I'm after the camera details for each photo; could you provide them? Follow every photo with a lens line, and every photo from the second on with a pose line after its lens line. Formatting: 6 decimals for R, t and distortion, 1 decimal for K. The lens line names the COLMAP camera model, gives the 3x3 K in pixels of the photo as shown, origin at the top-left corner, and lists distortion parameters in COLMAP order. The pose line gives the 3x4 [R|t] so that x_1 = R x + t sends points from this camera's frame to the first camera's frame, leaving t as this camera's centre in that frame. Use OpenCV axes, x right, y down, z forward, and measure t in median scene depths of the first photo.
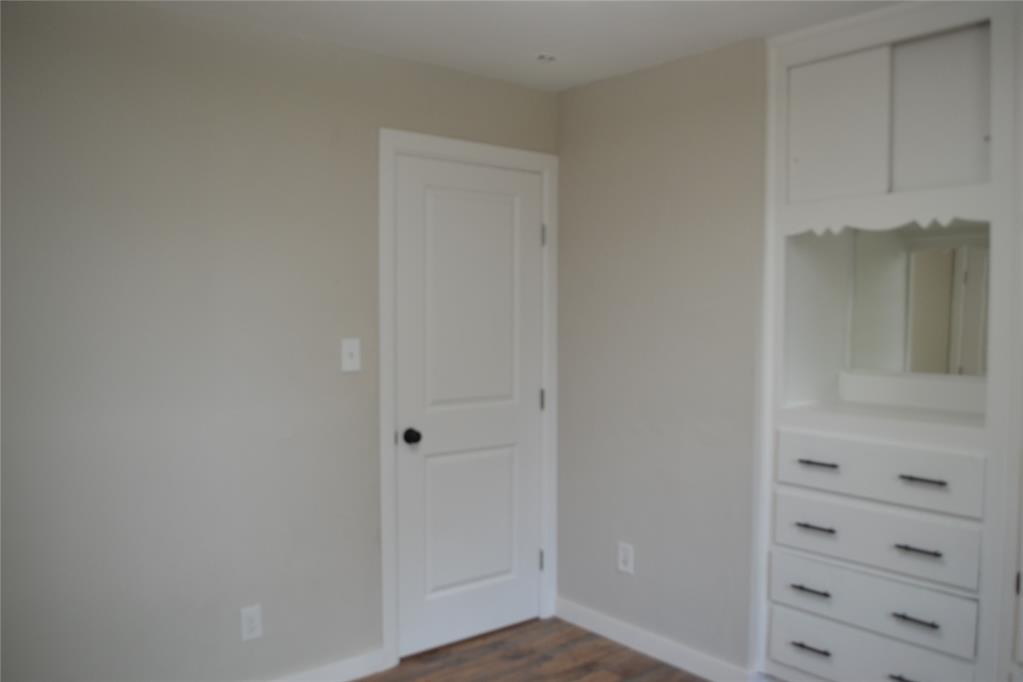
lens RADIAL K [[818.2, 0, 511.3], [0, 818.2, 350.6], [0, 0, 1]] dist [-0.107702, 0.045161]
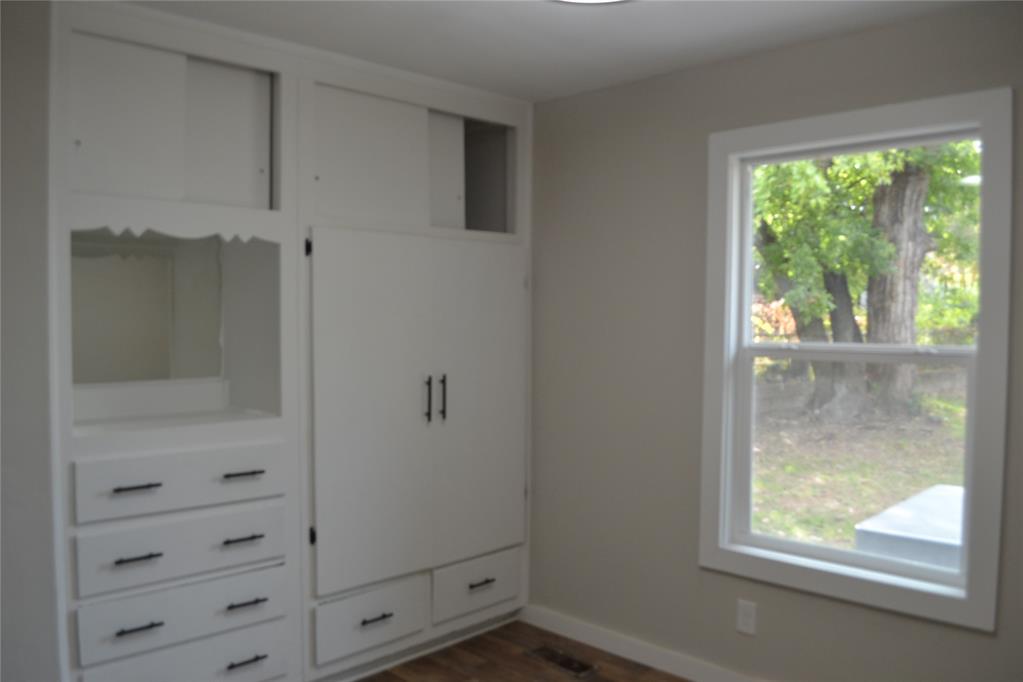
lens RADIAL K [[818.2, 0, 511.3], [0, 818.2, 350.6], [0, 0, 1]] dist [-0.107702, 0.045161]
pose [[-0.107461, -0.034765, 0.993601, -0.609273], [0.052056, 0.997821, 0.040542, -0.030626], [-0.992846, 0.056080, -0.105417, 0.734925]]
